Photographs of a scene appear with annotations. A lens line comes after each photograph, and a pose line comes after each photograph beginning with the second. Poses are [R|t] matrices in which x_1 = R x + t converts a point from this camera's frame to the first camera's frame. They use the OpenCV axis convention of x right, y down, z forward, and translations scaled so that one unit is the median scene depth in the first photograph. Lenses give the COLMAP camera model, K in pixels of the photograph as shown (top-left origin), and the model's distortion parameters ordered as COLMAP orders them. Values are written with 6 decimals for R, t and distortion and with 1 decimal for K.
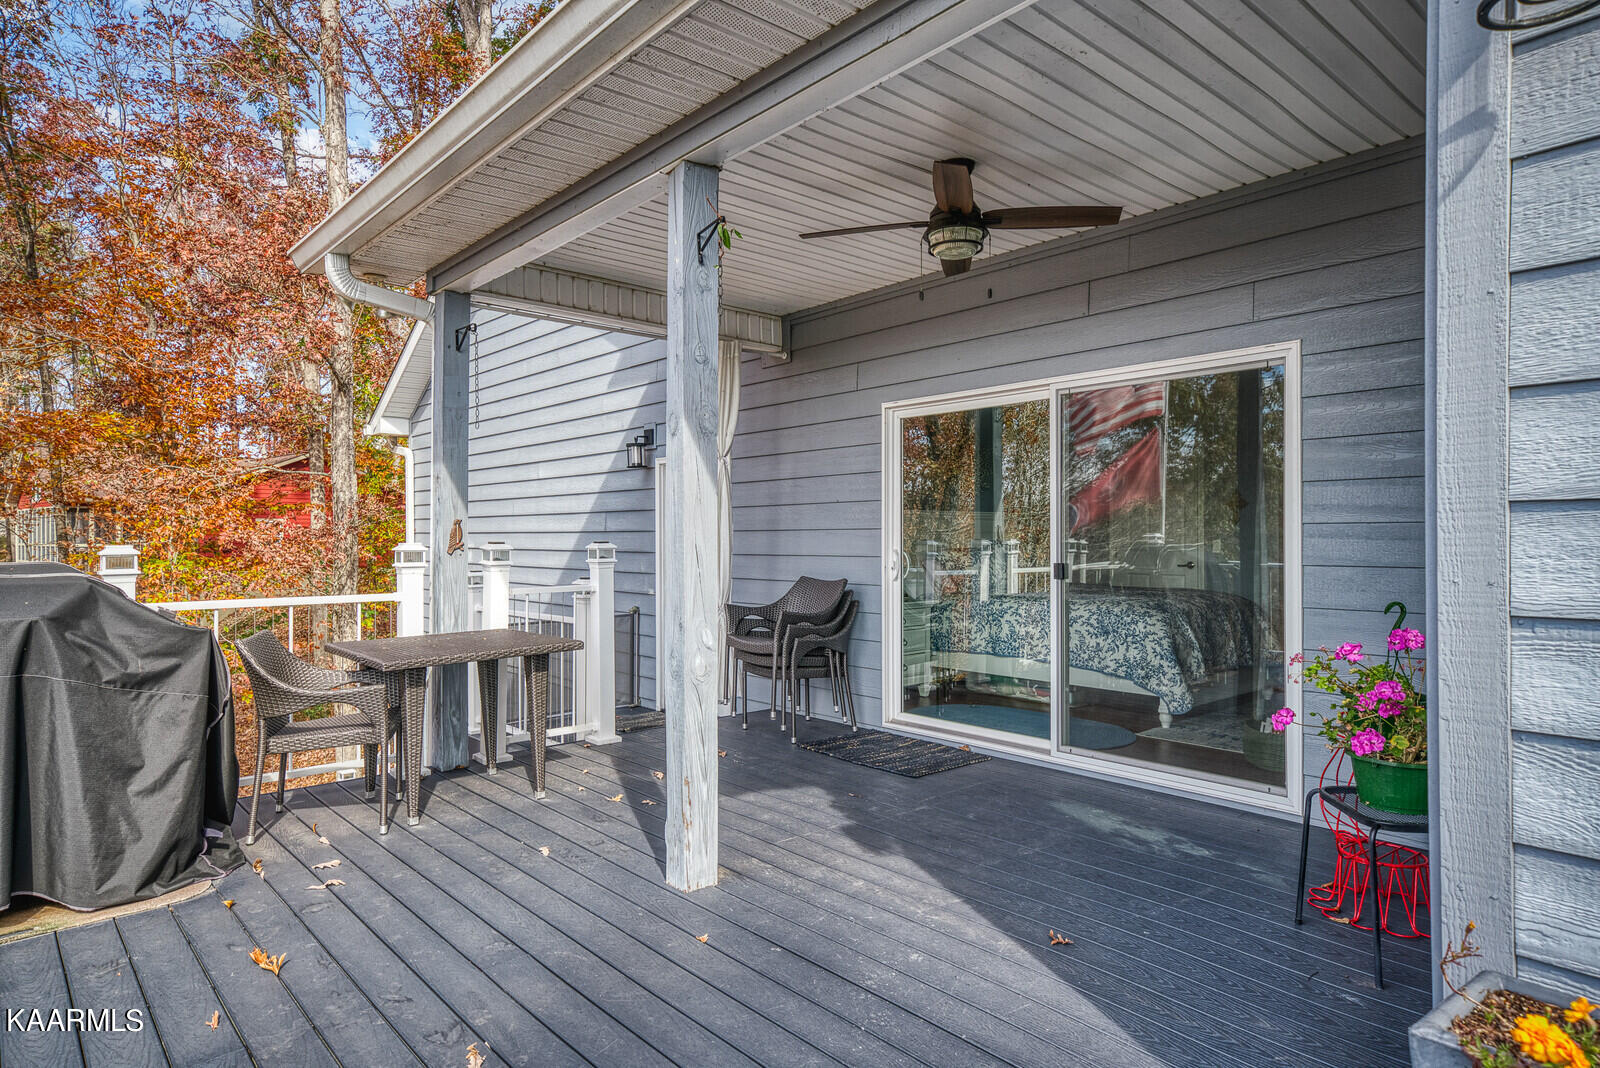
lens RADIAL K [[914.0, 0, 803.4], [0, 914.0, 535.9], [0, 0, 1]] dist [0.001170, 0.002639]
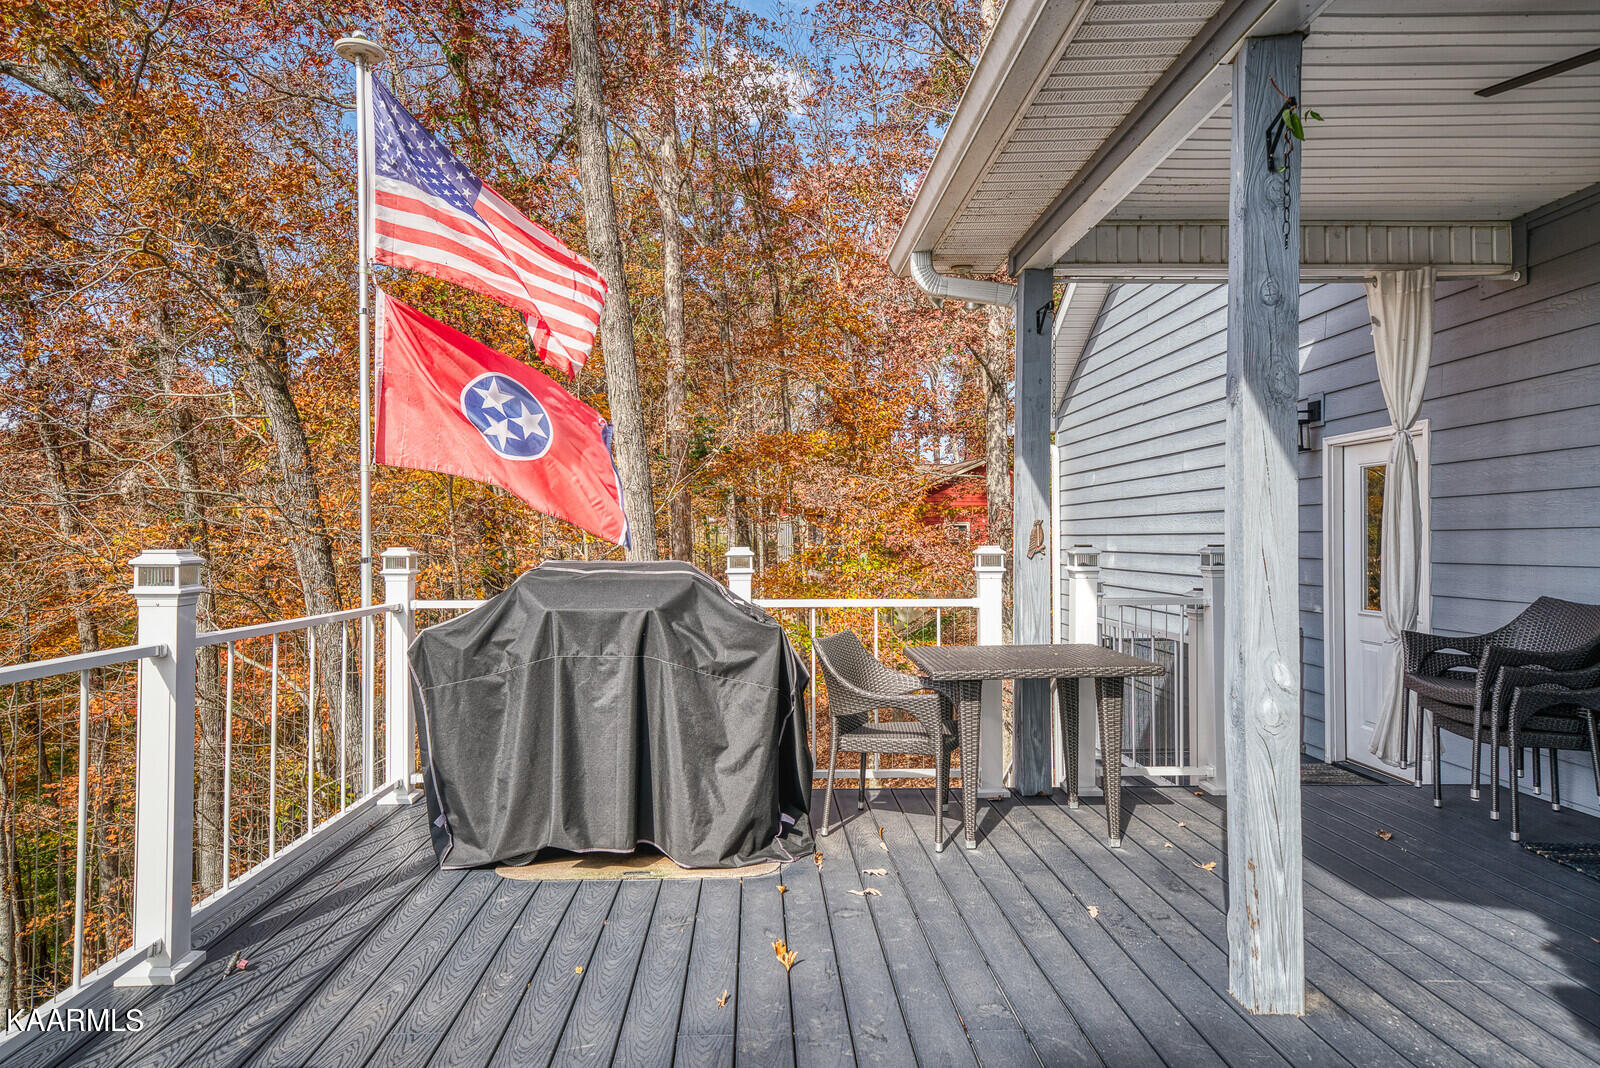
lens RADIAL K [[1002.8, 0, 799.3], [0, 1002.8, 536.3], [0, 0, 1]] dist [0.014379, 0.000469]
pose [[0.758090, -0.003389, -0.652142, 0.111252], [0.002164, 0.999994, -0.002681, 0.000376], [0.652147, 0.000621, 0.758092, 0.111127]]
